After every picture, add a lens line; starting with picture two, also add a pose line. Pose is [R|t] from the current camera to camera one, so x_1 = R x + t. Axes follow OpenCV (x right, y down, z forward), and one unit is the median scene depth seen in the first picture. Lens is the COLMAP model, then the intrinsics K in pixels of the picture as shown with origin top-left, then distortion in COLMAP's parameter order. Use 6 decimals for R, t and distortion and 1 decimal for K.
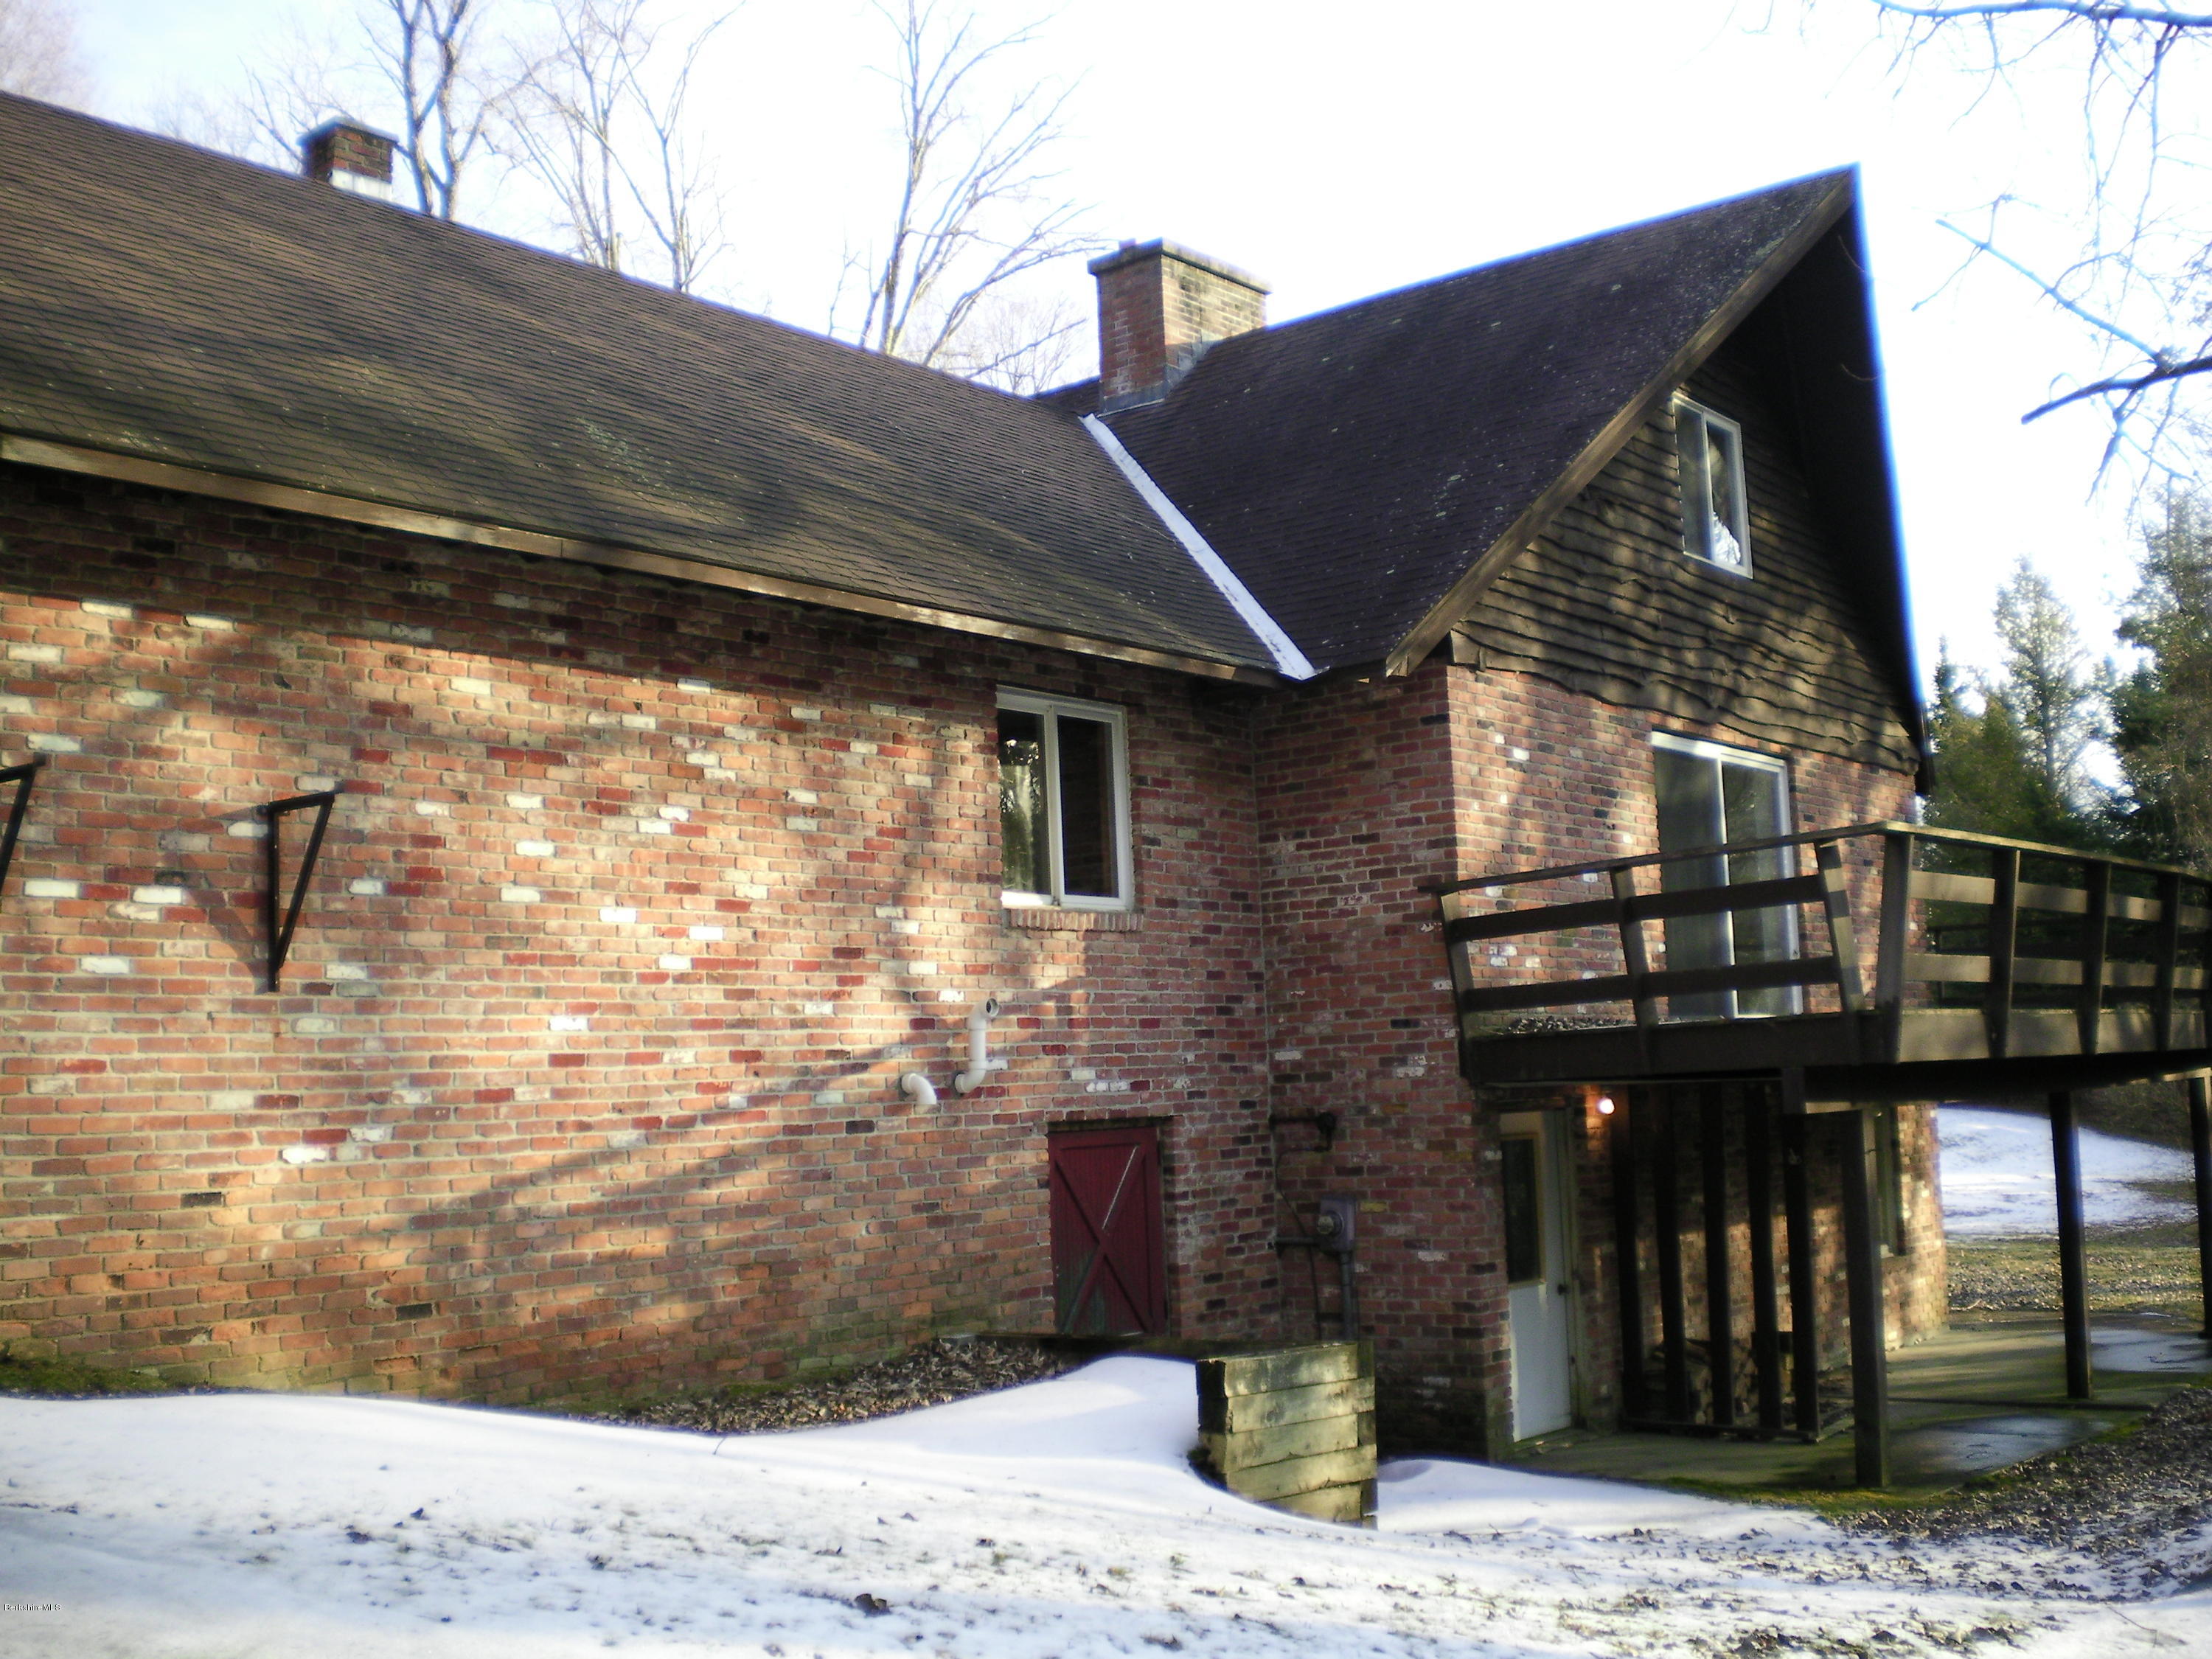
lens RADIAL K [[2328.2, 0, 1106.0], [0, 2328.2, 828.3], [0, 0, 1]] dist [-0.081255, 0.000000]
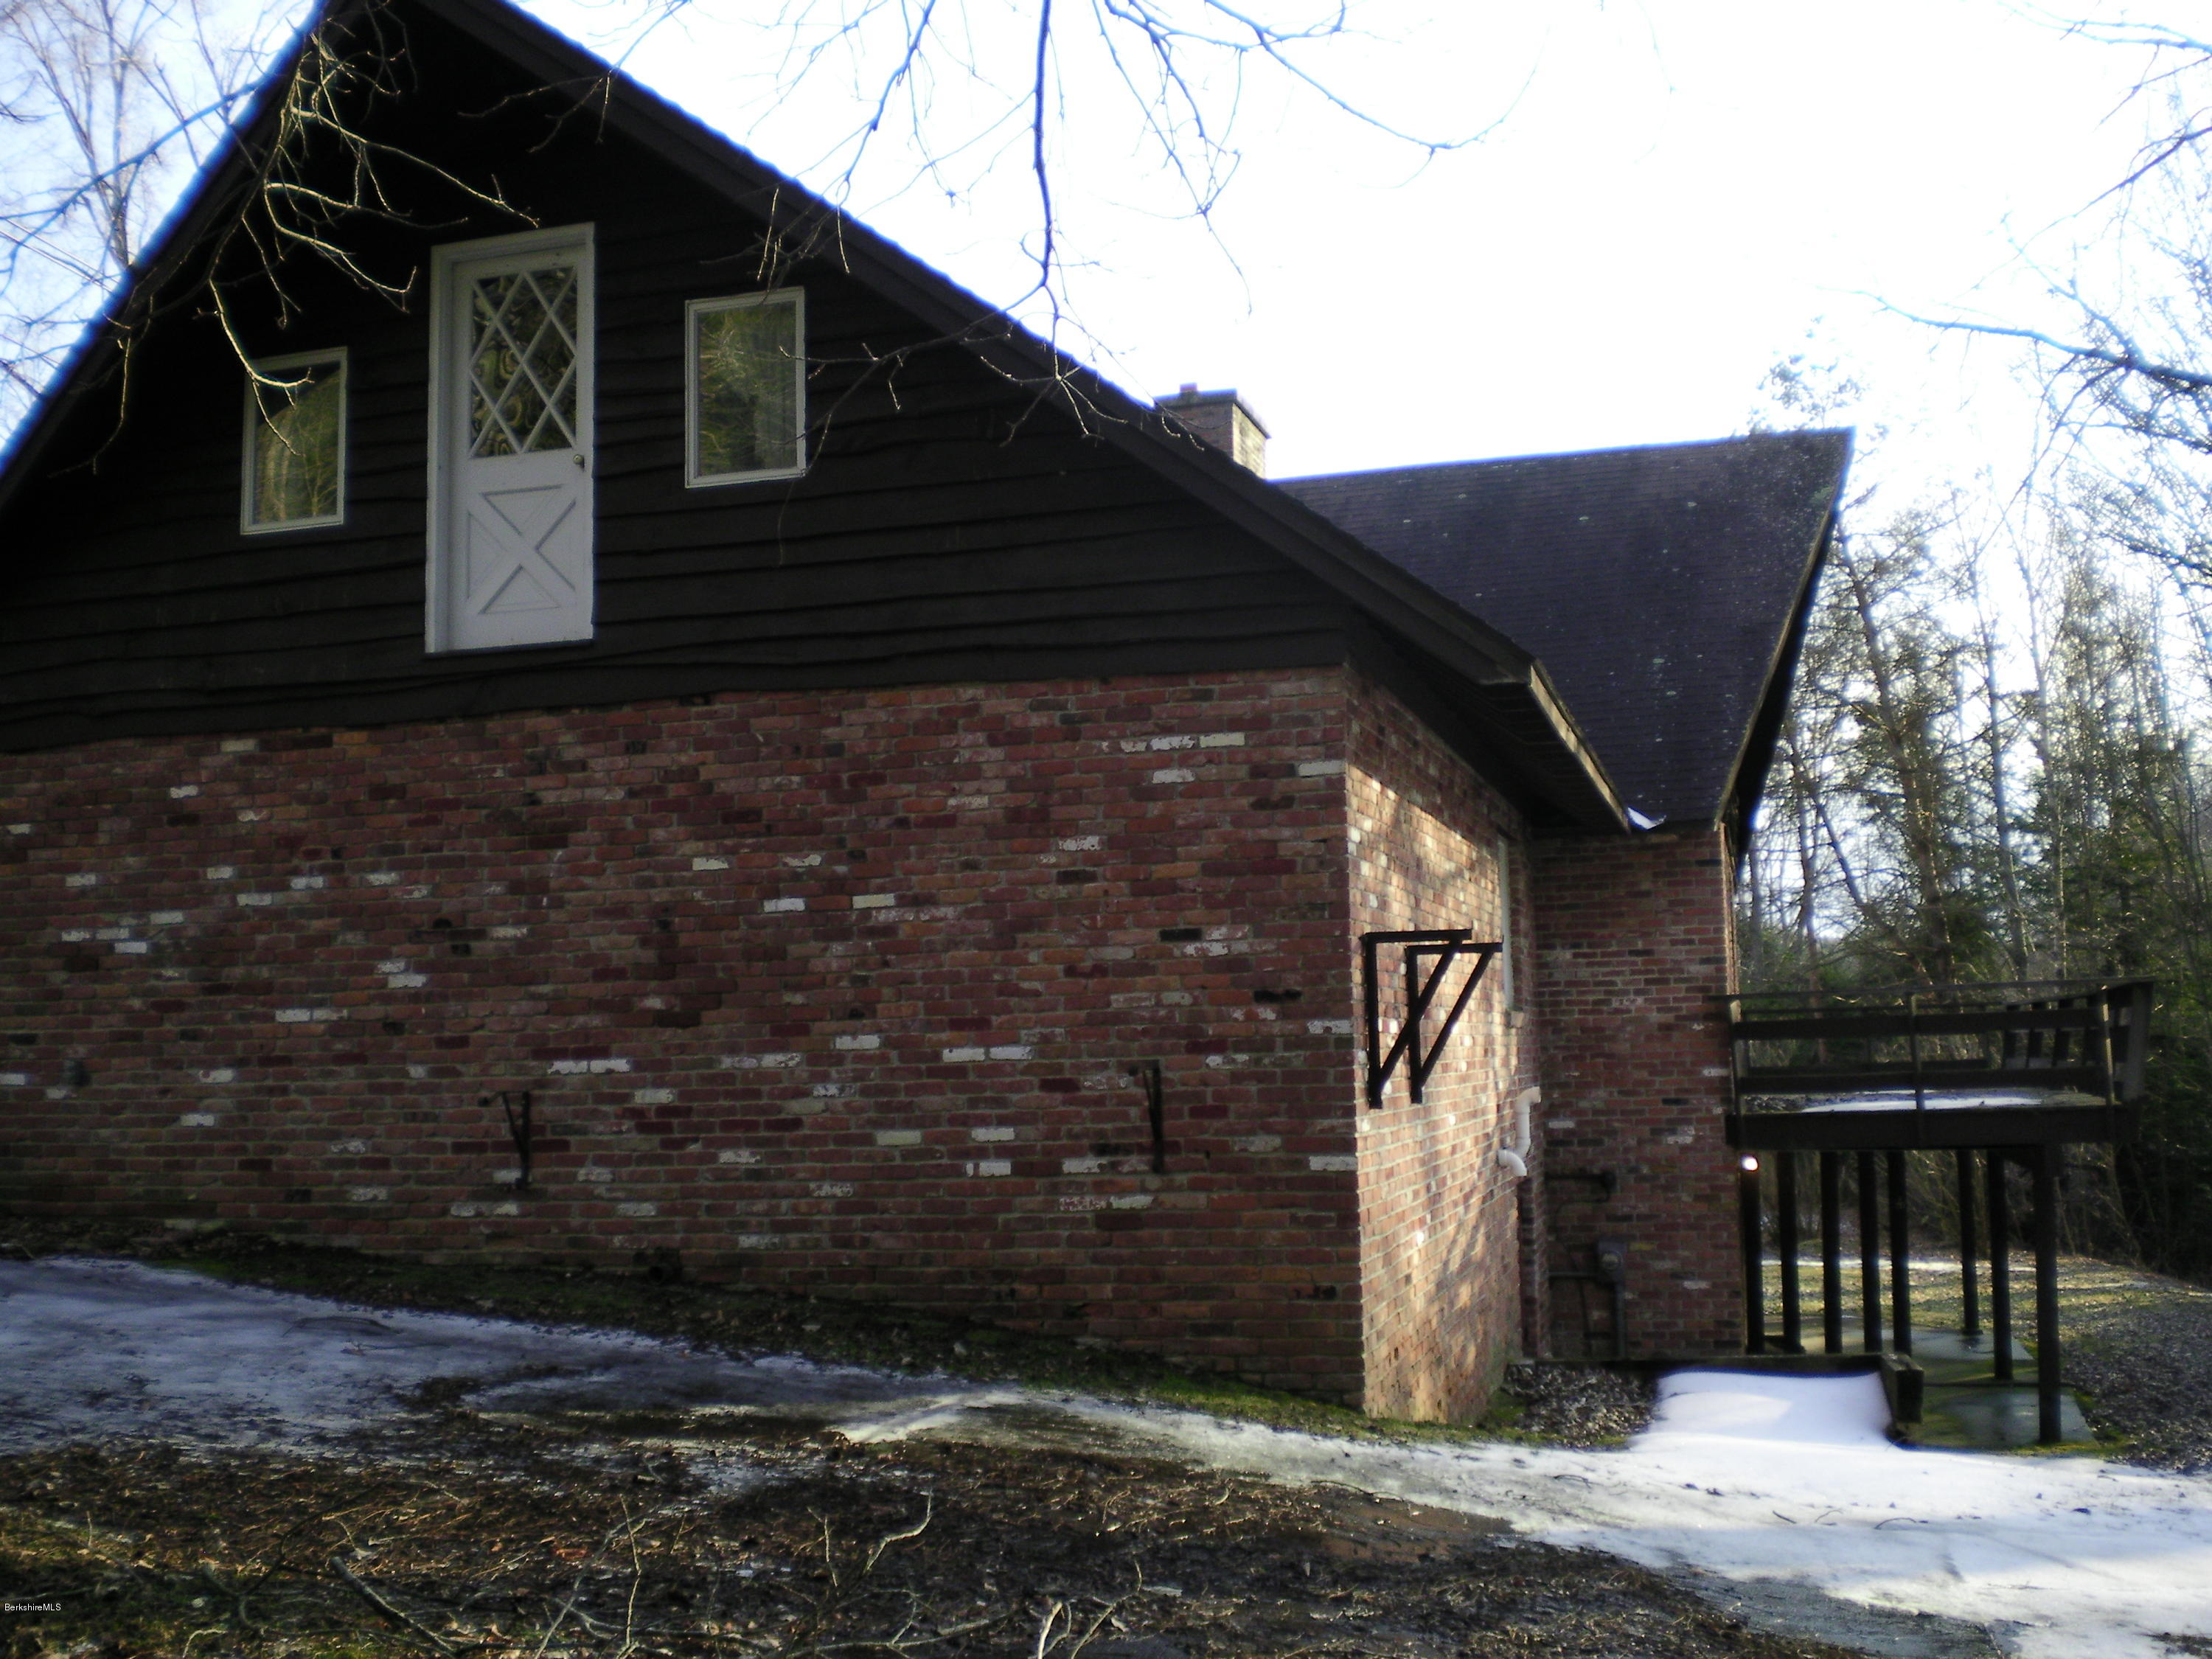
lens RADIAL K [[2328.2, 0, 1104.4], [0, 2328.2, 832.7], [0, 0, 1]] dist [-0.081255, 0.000000]
pose [[0.918653, 0.054536, 0.391283, -0.647372], [-0.055422, 0.998422, -0.009039, -0.032915], [-0.391159, -0.013382, 0.920226, -0.034804]]
